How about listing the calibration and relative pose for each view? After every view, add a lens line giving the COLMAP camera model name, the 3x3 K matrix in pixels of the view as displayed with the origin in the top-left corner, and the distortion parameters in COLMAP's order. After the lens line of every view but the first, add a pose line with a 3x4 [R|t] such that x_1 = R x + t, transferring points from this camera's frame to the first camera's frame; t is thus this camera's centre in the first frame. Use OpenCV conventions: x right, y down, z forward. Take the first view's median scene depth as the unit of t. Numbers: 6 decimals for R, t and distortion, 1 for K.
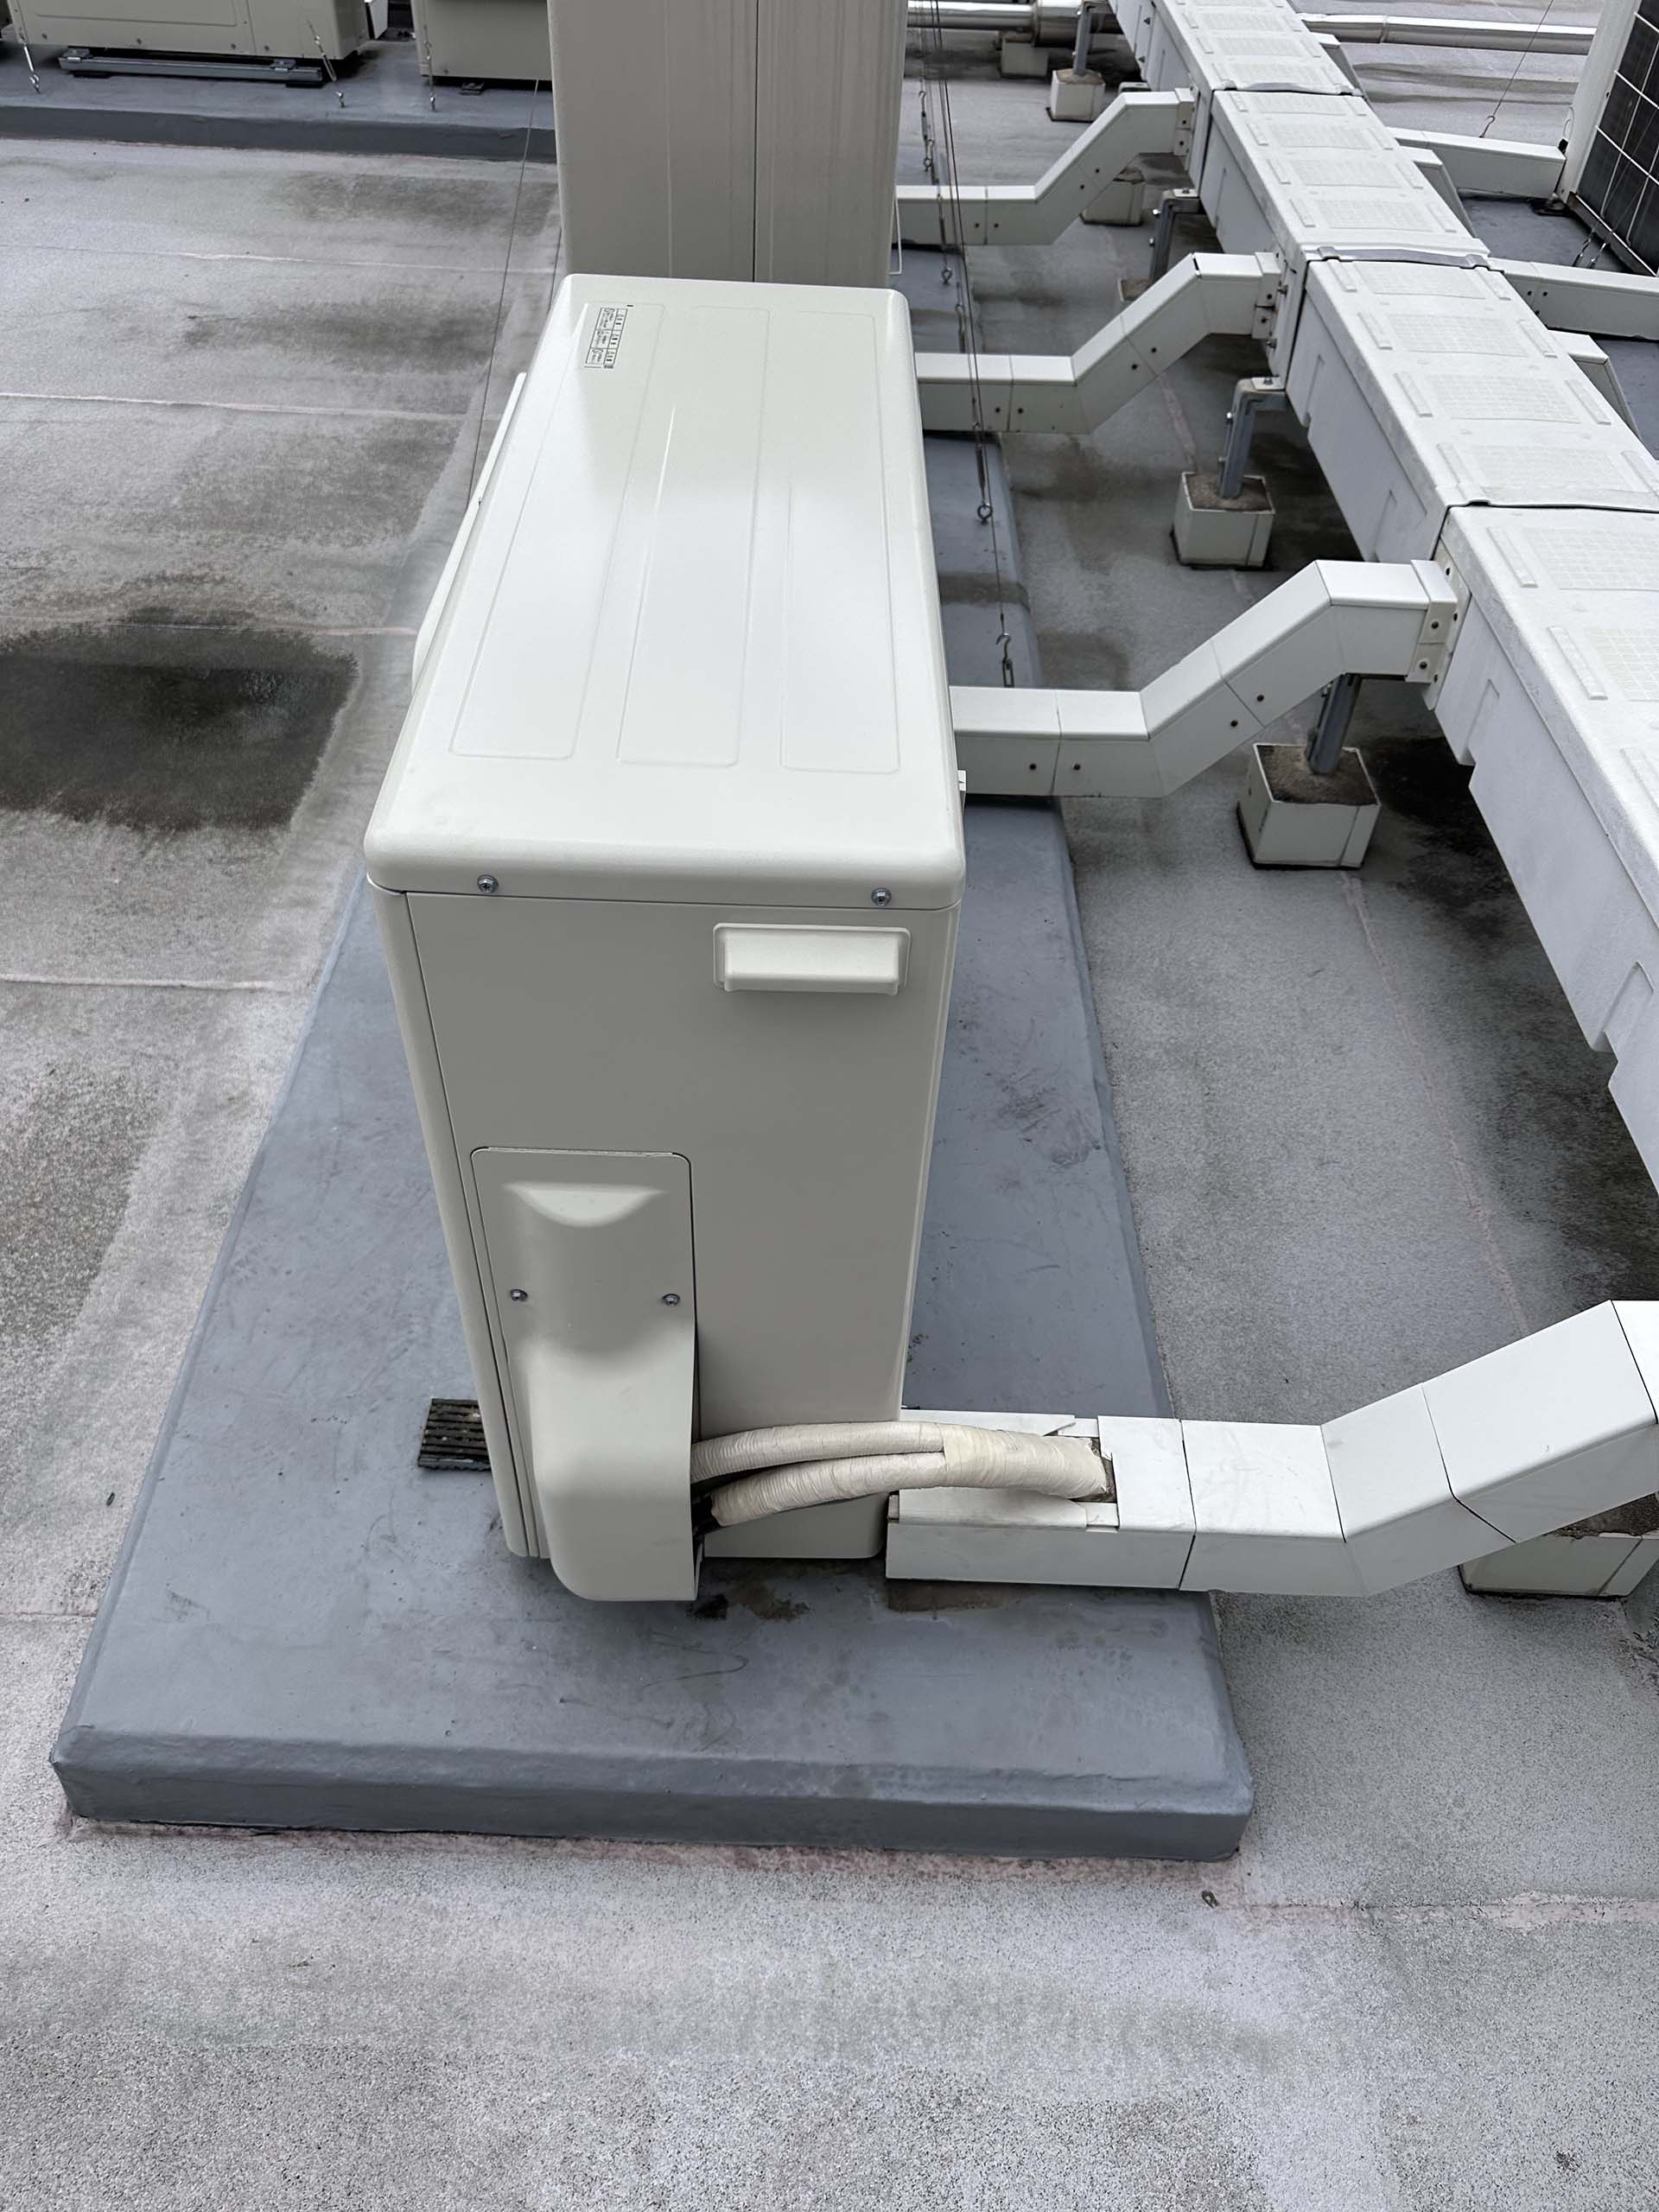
lens RADIAL K [[1537.8, 0, 835.5], [0, 1537.8, 1141.9], [0, 0, 1]] dist [-0.008492, 0.000331]
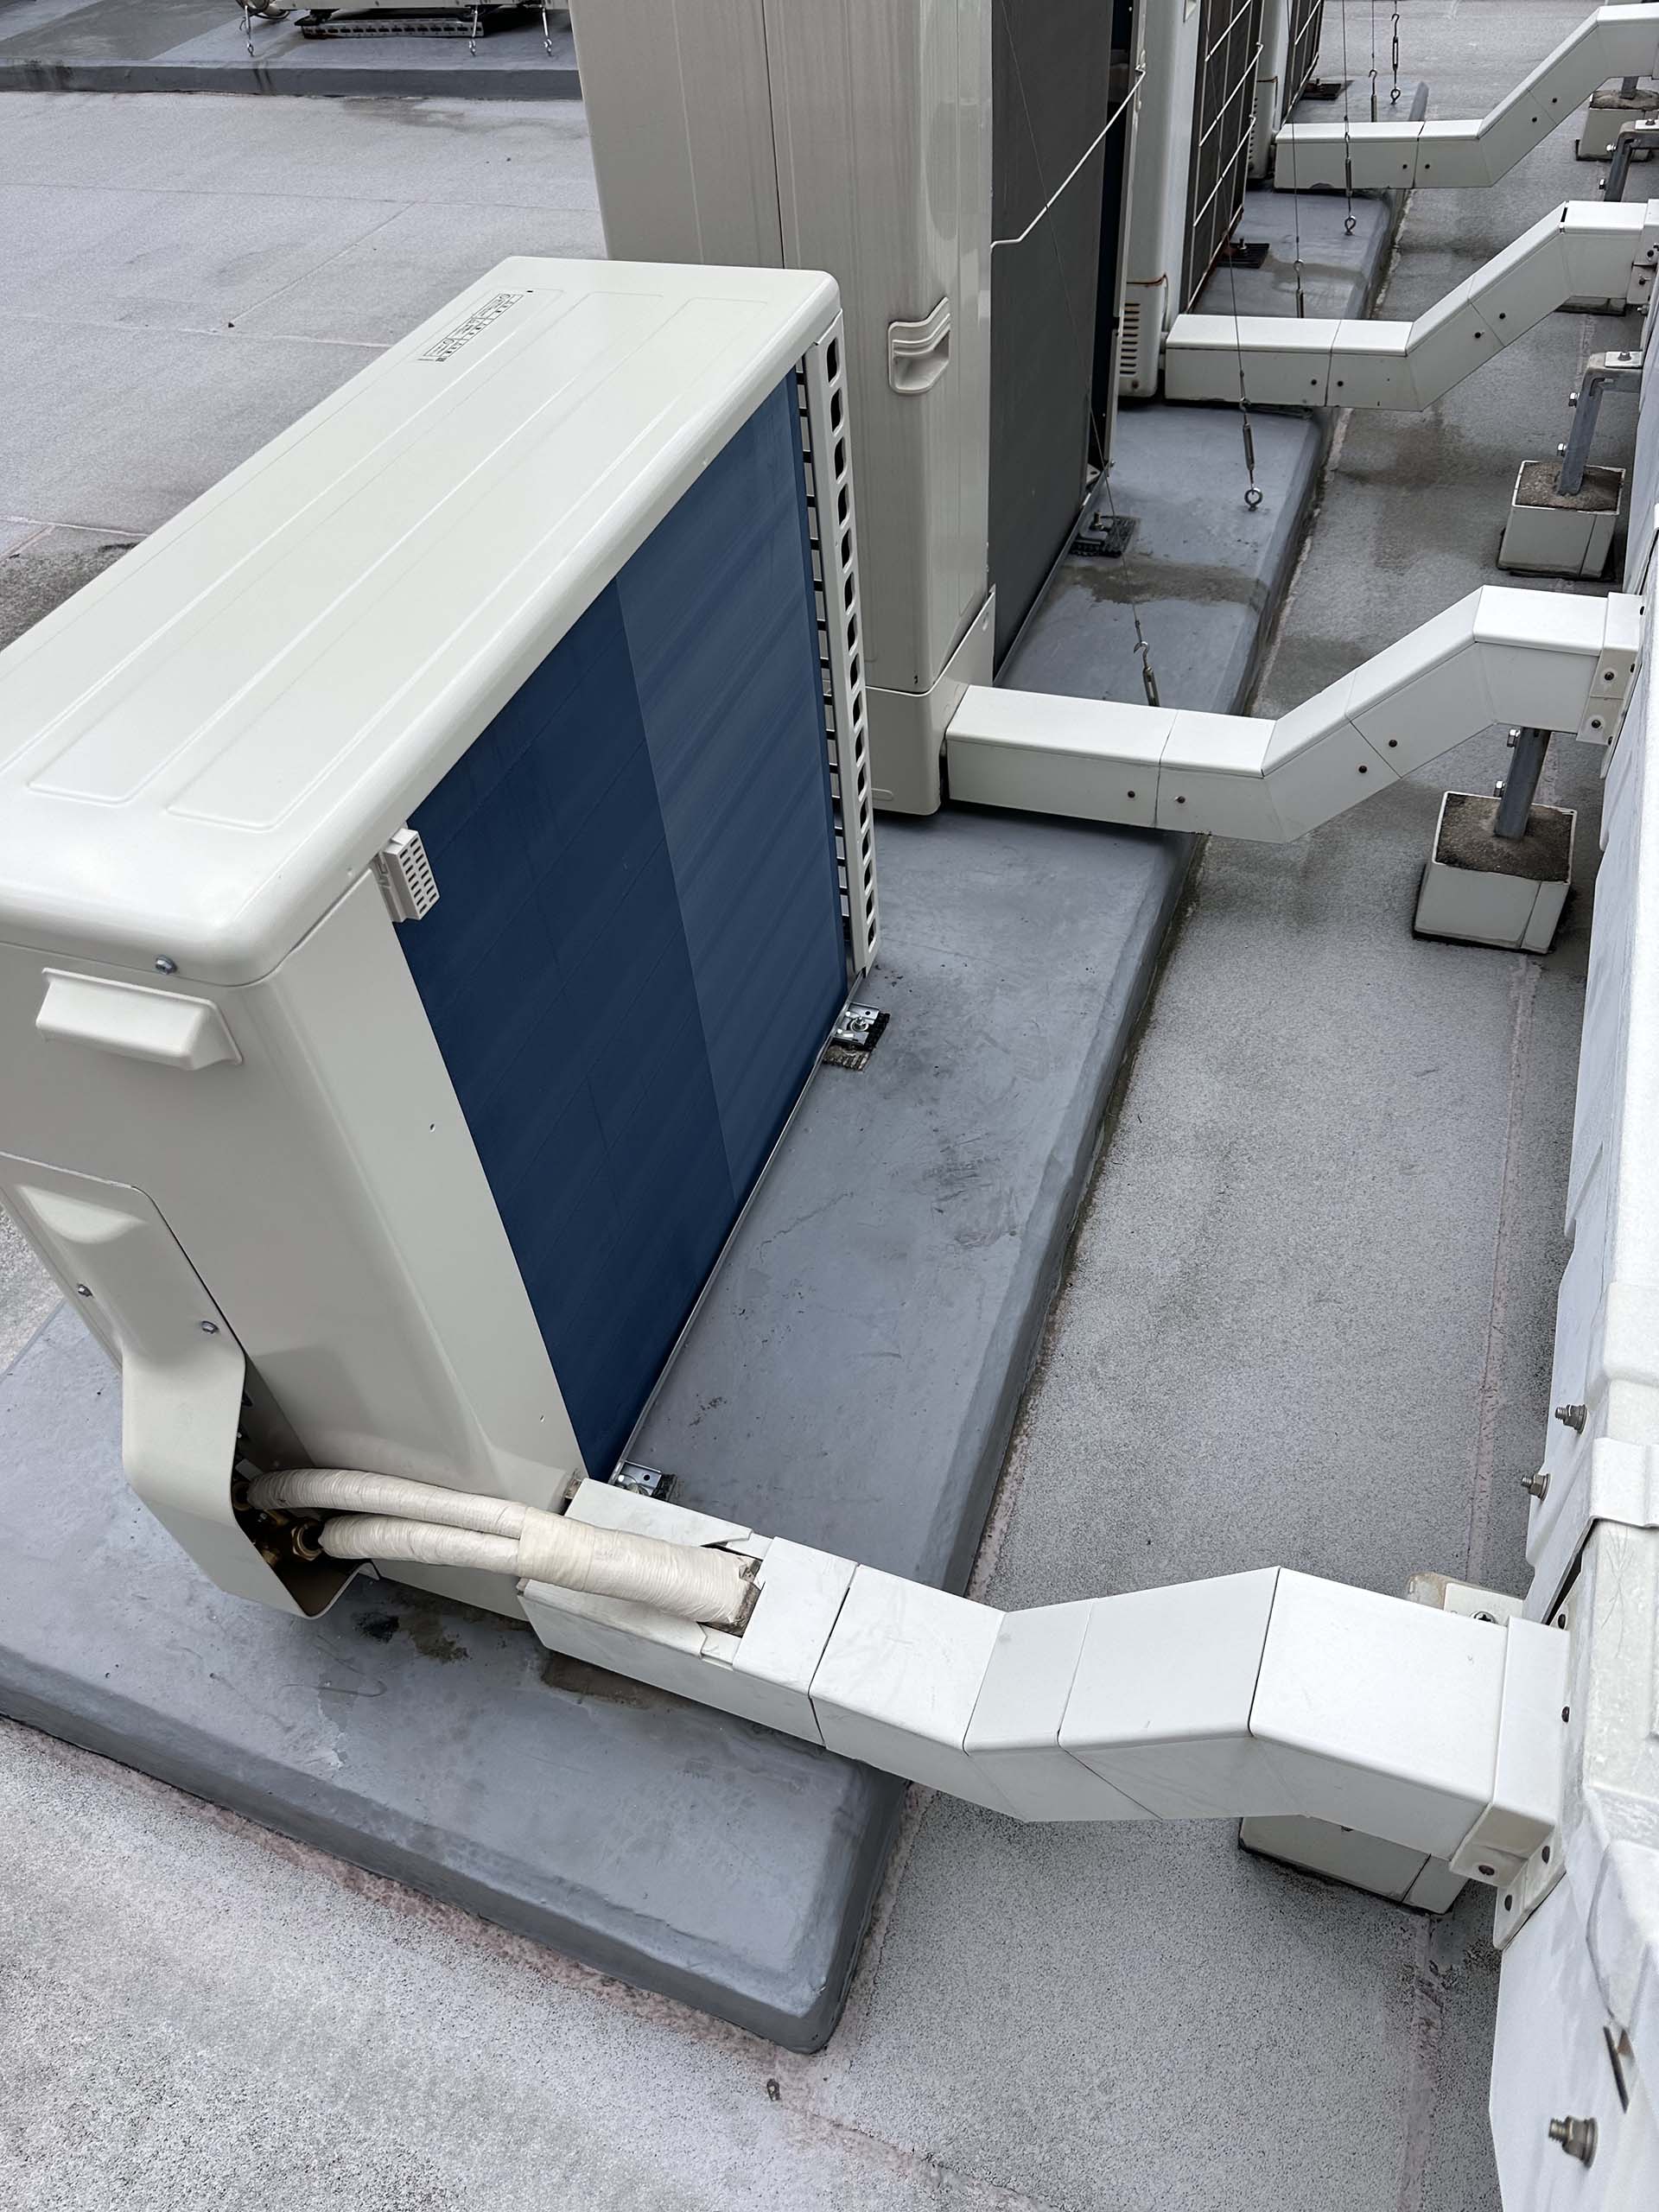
lens RADIAL K [[1537.8, 0, 818.5], [0, 1537.8, 1132.2], [0, 0, 1]] dist [-0.008492, 0.000331]
pose [[0.934330, 0.172117, -0.312095, 0.346270], [-0.163593, 0.985076, 0.053505, -0.087239], [0.316647, 0.001066, 0.948543, 0.116339]]
